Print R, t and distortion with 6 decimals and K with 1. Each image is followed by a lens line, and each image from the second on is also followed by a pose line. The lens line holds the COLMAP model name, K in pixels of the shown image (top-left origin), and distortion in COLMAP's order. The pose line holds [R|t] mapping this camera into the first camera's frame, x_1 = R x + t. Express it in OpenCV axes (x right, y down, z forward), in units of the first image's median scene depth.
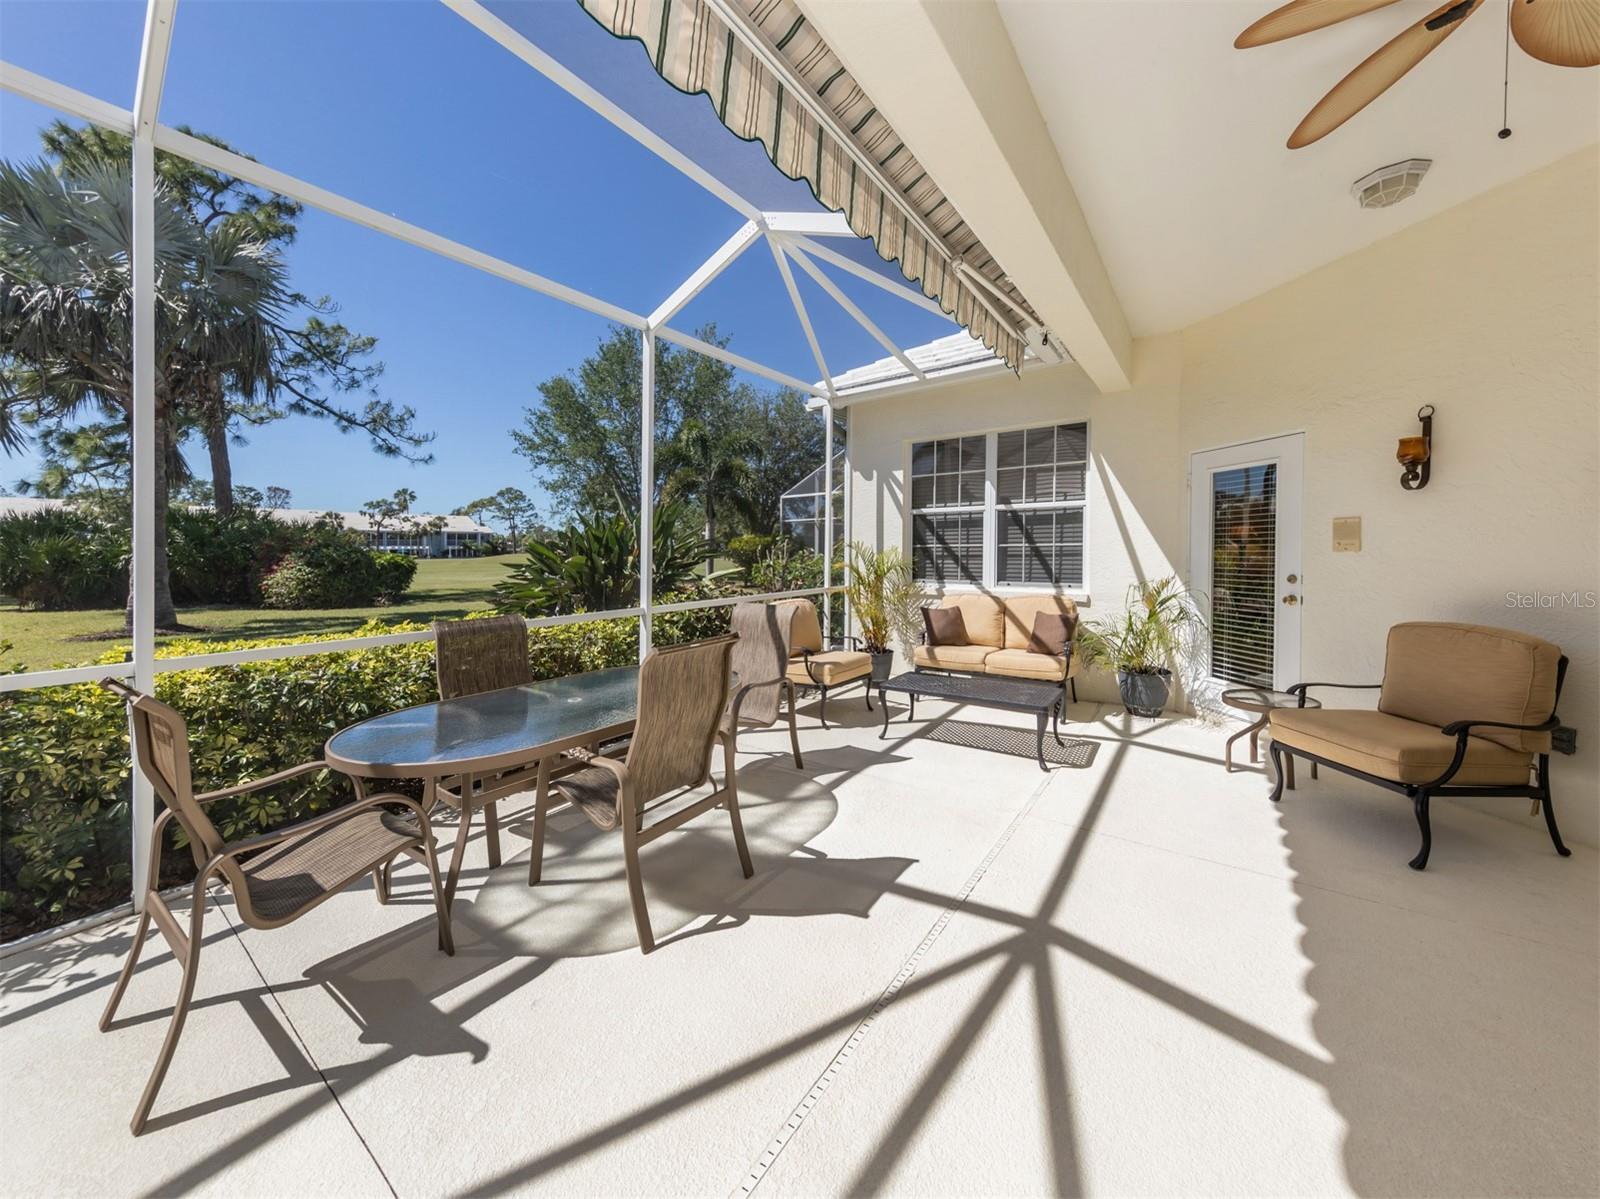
lens RADIAL K [[586.2, 0, 779.0], [0, 586.2, 554.6], [0, 0, 1]] dist [0.011322, -0.001579]
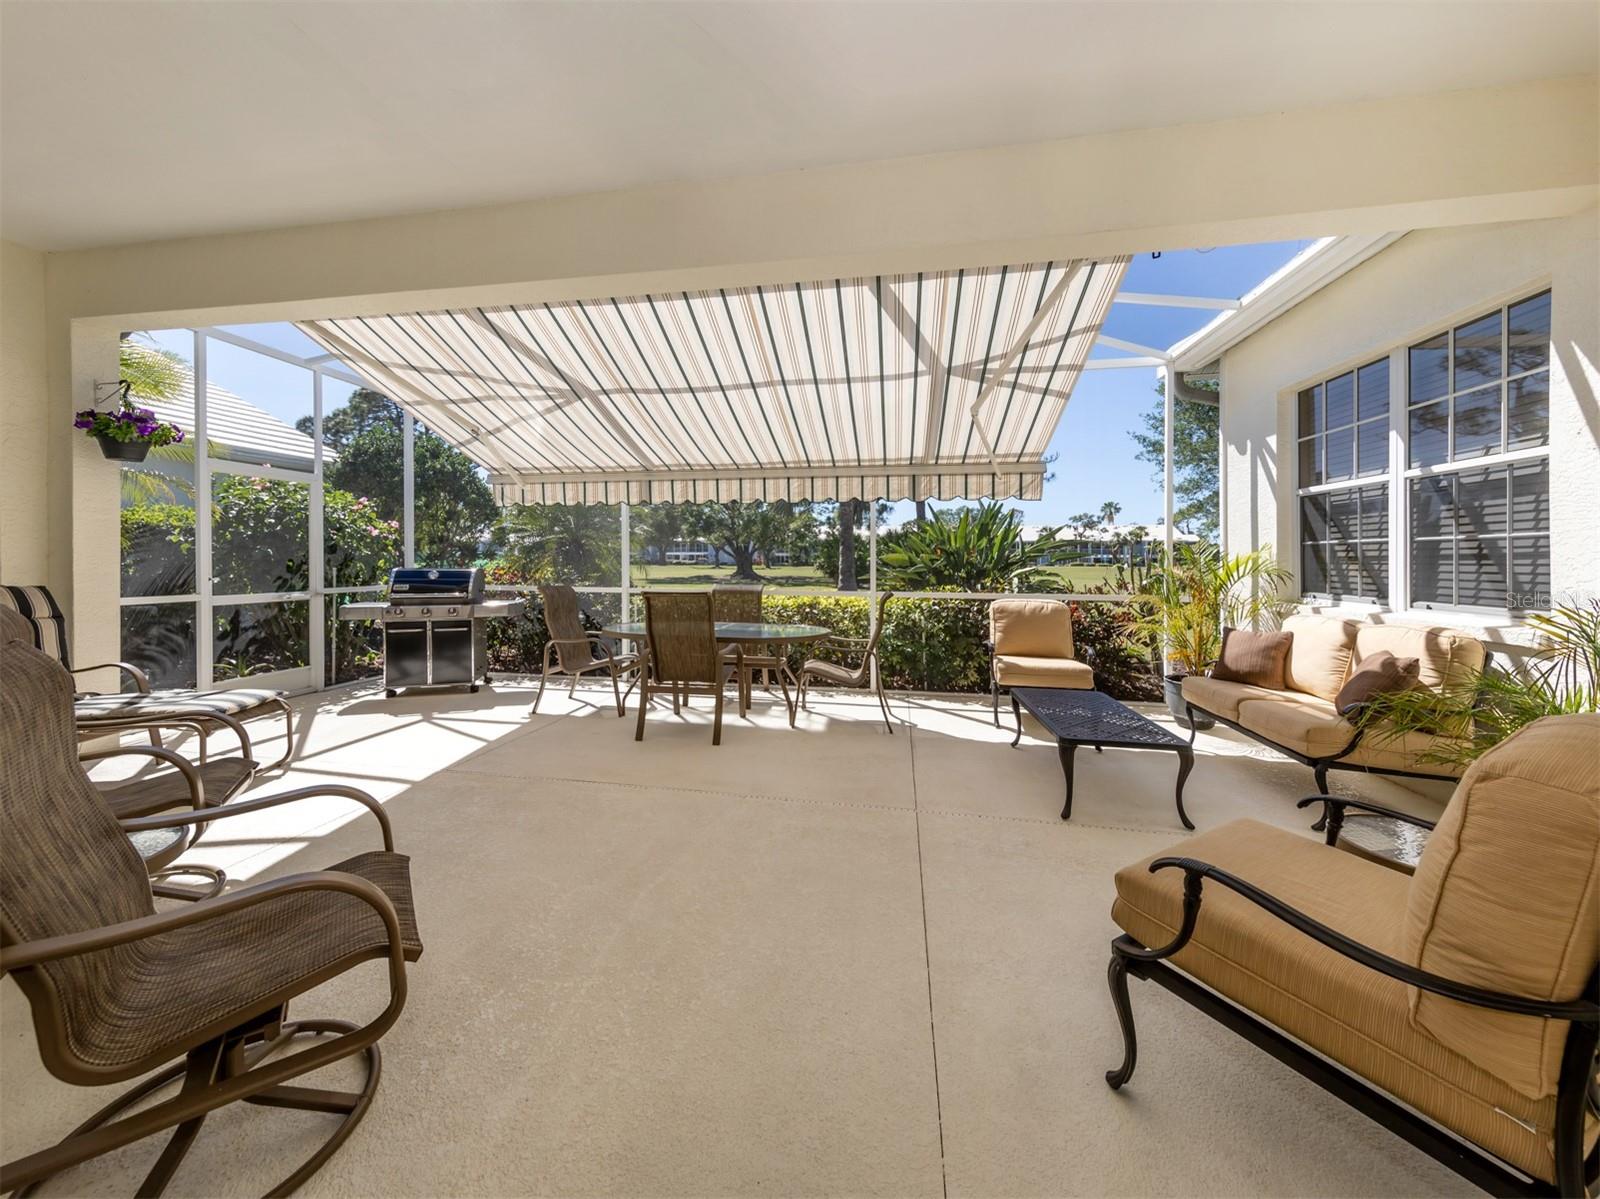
lens RADIAL K [[586.2, 0, 821.5], [0, 586.2, 562.1], [0, 0, 1]] dist [0.011322, -0.001579]
pose [[0.485495, 0.004344, -0.874229, 0.612716], [-0.008288, 0.999966, 0.000366, 0.014782], [0.874200, 0.007068, 0.485514, 0.202563]]
